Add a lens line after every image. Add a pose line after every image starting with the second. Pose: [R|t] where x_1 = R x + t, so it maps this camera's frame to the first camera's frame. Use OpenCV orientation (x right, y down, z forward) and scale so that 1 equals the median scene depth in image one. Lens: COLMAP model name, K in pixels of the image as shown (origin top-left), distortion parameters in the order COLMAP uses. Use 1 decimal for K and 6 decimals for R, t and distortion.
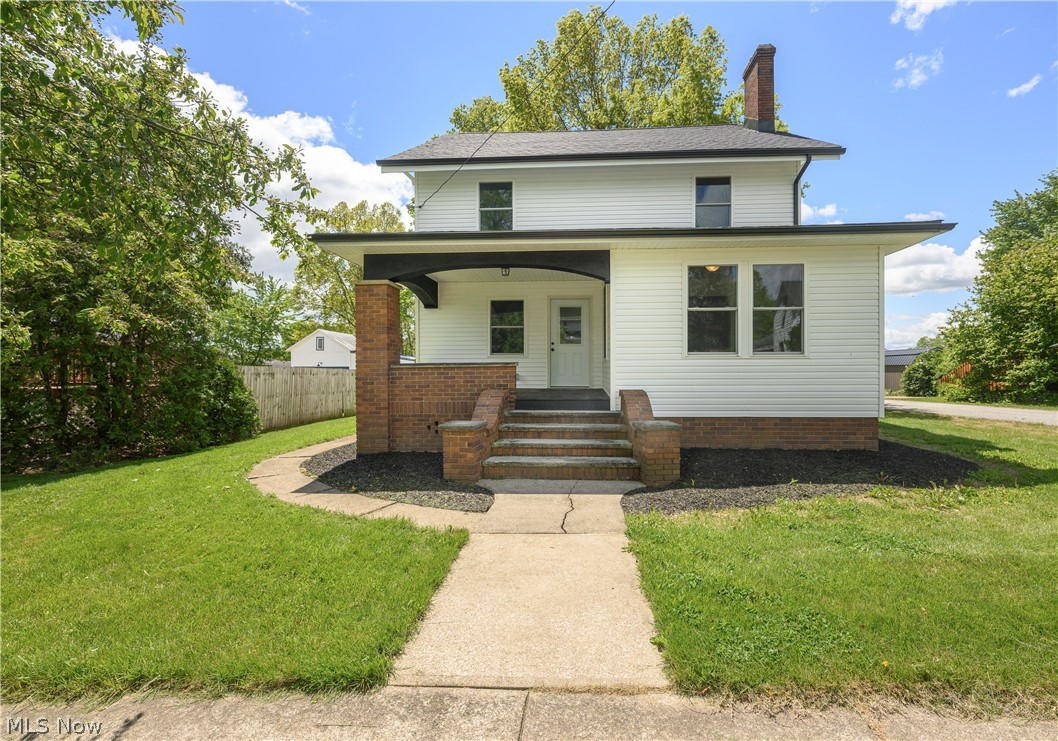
lens RADIAL K [[453.7, 0, 529.0], [0, 453.7, 370.5], [0, 0, 1]] dist [-0.000789, -0.000027]
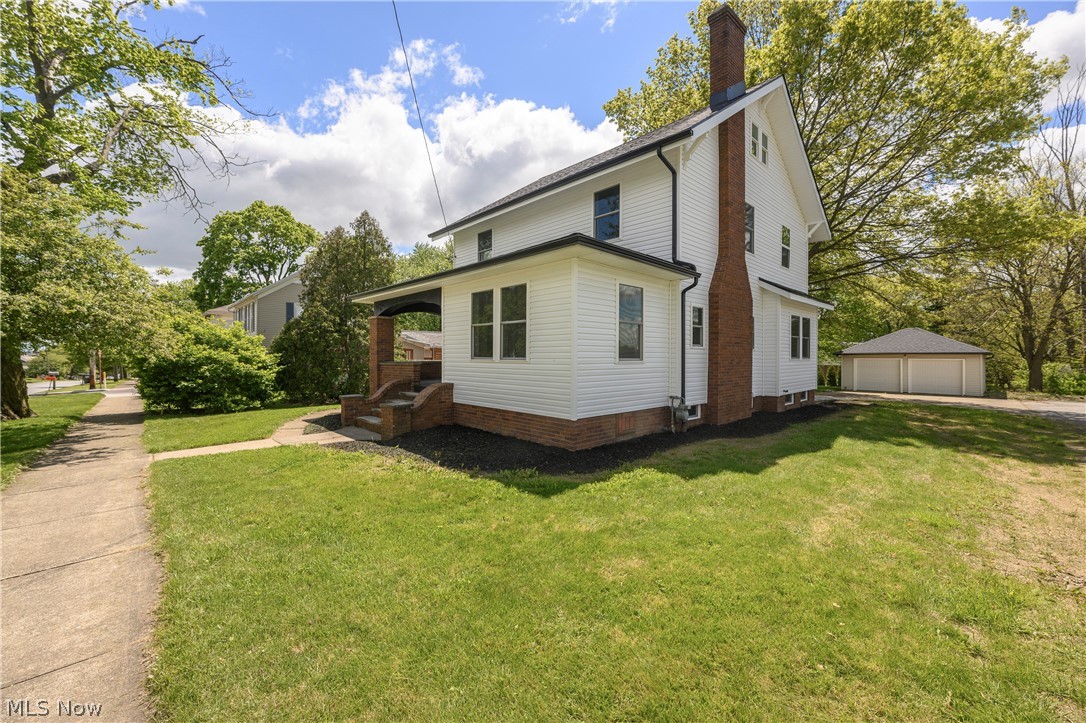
lens RADIAL K [[449.4, 0, 543.0], [0, 449.4, 361.5], [0, 0, 1]] dist [-0.000259, -0.000199]
pose [[0.706338, 0.007356, -0.707836, 1.424709], [0.002155, 0.999919, 0.012542, -0.043276], [0.707871, -0.010384, 0.706265, 0.204578]]
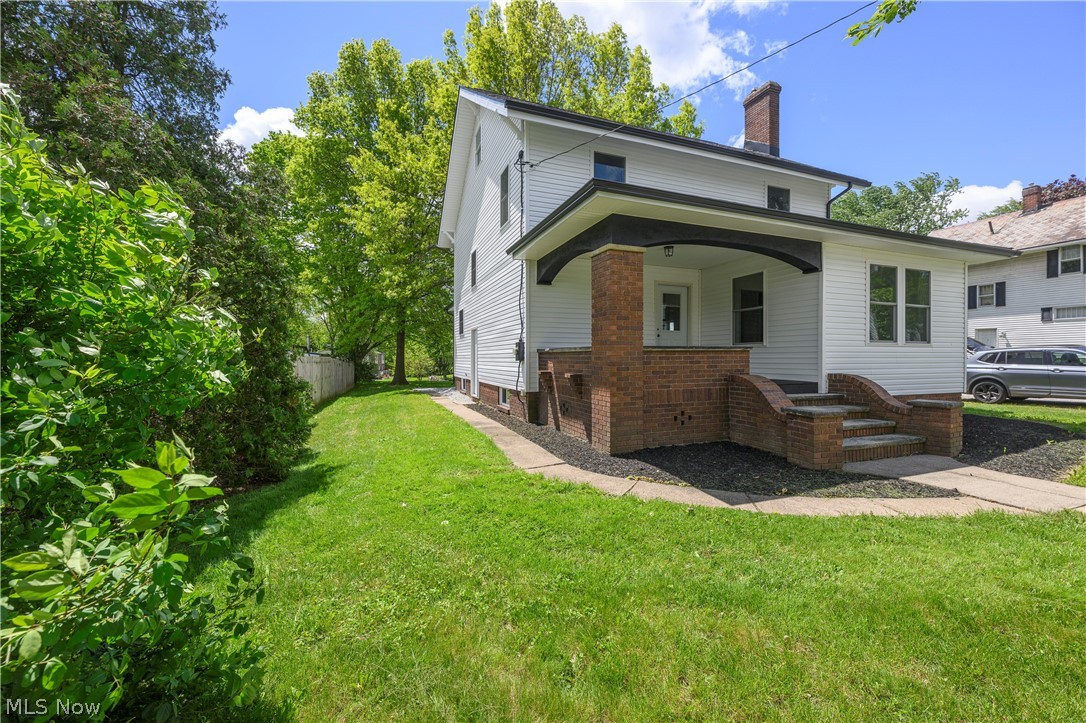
lens RADIAL K [[449.4, 0, 543.0], [0, 449.4, 361.5], [0, 0, 1]] dist [-0.000259, -0.000199]
pose [[0.908095, 0.002498, 0.418756, -0.854729], [-0.002978, 0.999995, 0.000492, 0.014857], [-0.418753, -0.001694, 0.908099, 0.317104]]
